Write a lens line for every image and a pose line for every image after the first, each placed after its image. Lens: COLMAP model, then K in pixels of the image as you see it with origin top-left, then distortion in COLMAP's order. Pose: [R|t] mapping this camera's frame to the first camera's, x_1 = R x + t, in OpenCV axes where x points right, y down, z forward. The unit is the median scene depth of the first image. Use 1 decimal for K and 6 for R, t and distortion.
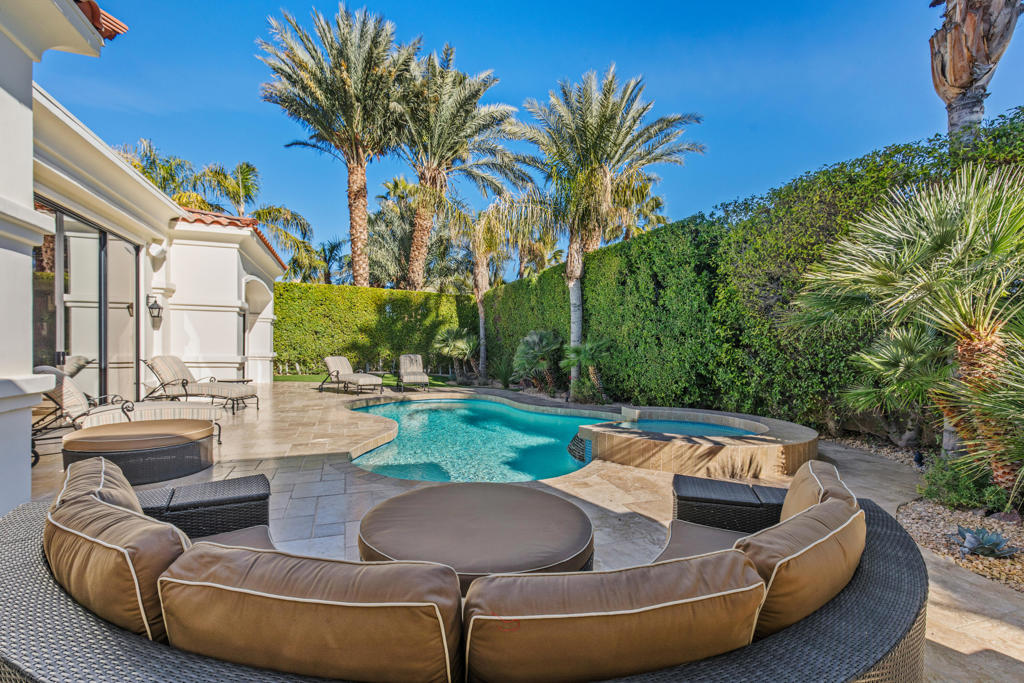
lens RADIAL K [[470.5, 0, 514.2], [0, 470.5, 356.0], [0, 0, 1]] dist [-0.000938, -0.000020]
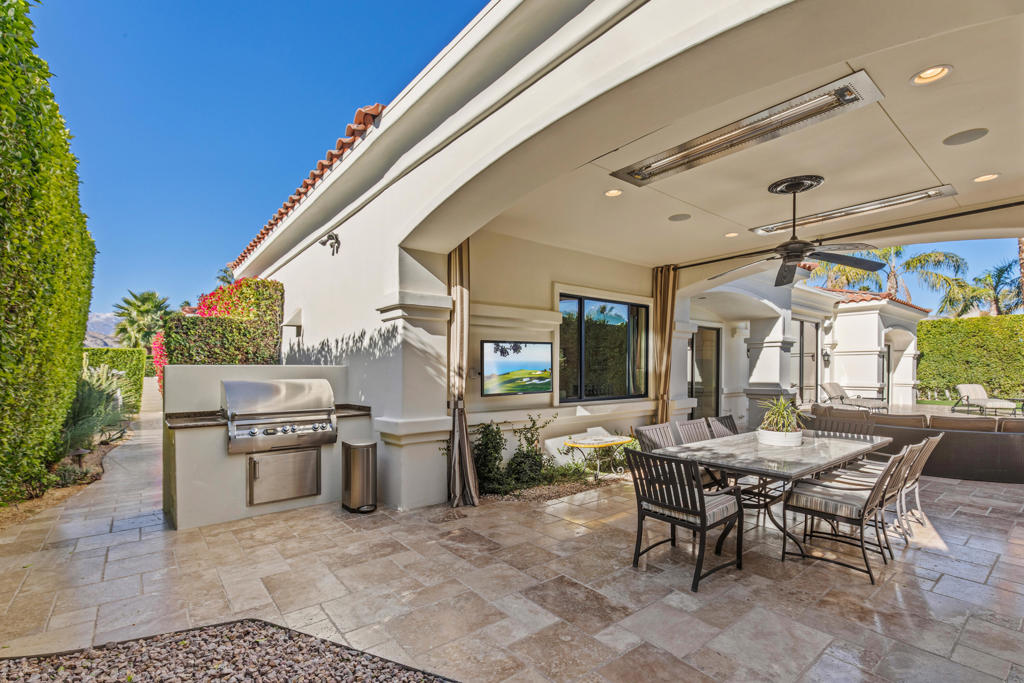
lens RADIAL K [[463.2, 0, 511.3], [0, 463.2, 378.9], [0, 0, 1]] dist [0.000021, 0.000032]
pose [[0.322546, 0.000940, -0.946553, 0.451695], [-0.008921, 0.999958, -0.002047, -0.000078], [0.946512, 0.009104, 0.322541, -0.611995]]
